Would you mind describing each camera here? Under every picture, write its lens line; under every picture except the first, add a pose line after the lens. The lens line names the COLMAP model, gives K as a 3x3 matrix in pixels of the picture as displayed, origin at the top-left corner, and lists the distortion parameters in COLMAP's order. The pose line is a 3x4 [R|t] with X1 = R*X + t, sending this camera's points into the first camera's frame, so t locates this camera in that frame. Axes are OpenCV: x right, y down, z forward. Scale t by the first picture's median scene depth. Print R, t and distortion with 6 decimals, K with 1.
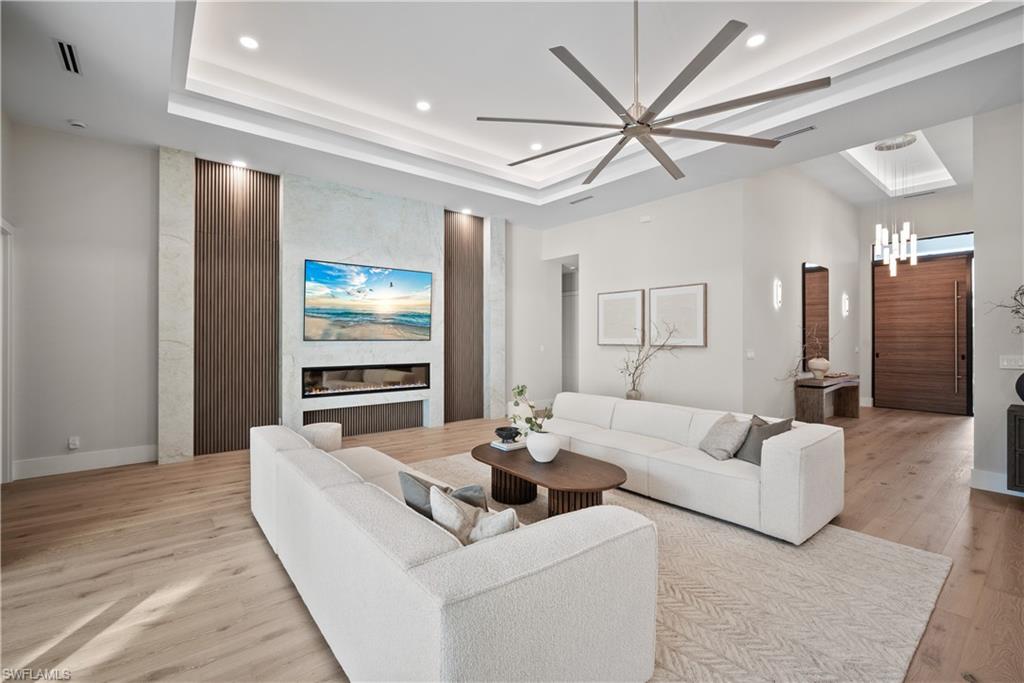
lens RADIAL K [[447.9, 0, 507.9], [0, 447.9, 337.1], [0, 0, 1]] dist [-0.001652, -0.000021]
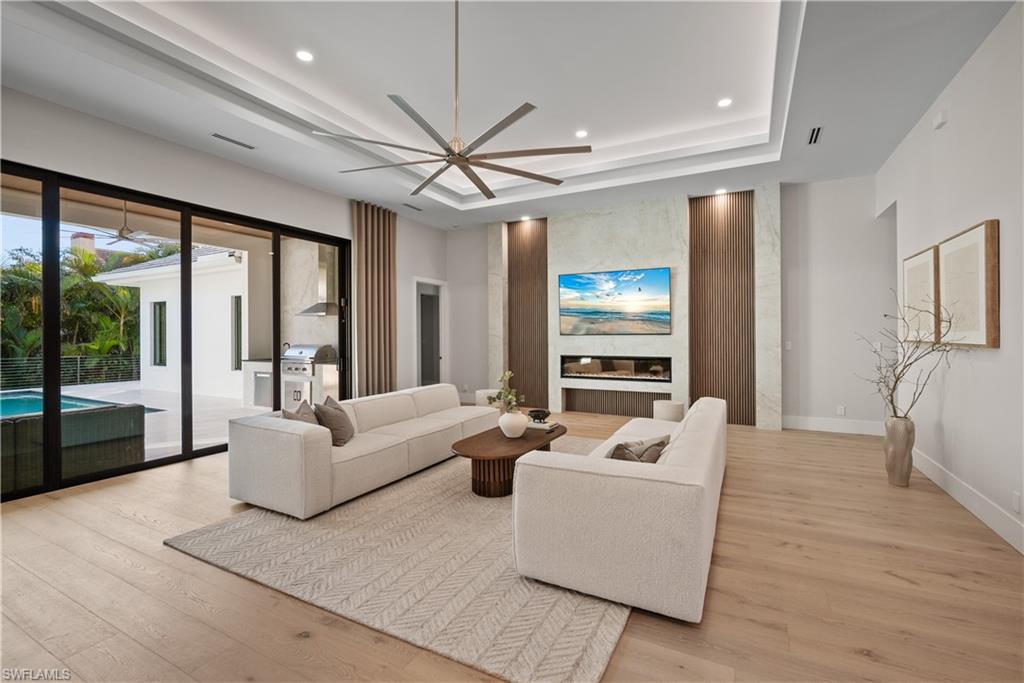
lens RADIAL K [[444.5, 0, 513.5], [0, 444.5, 336.9], [0, 0, 1]] dist [-0.001816, 0.000095]
pose [[0.407149, 0.003346, -0.913356, 0.666858], [0.009061, 0.999929, 0.007702, 0.001279], [0.913317, -0.011412, 0.407090, 0.304589]]
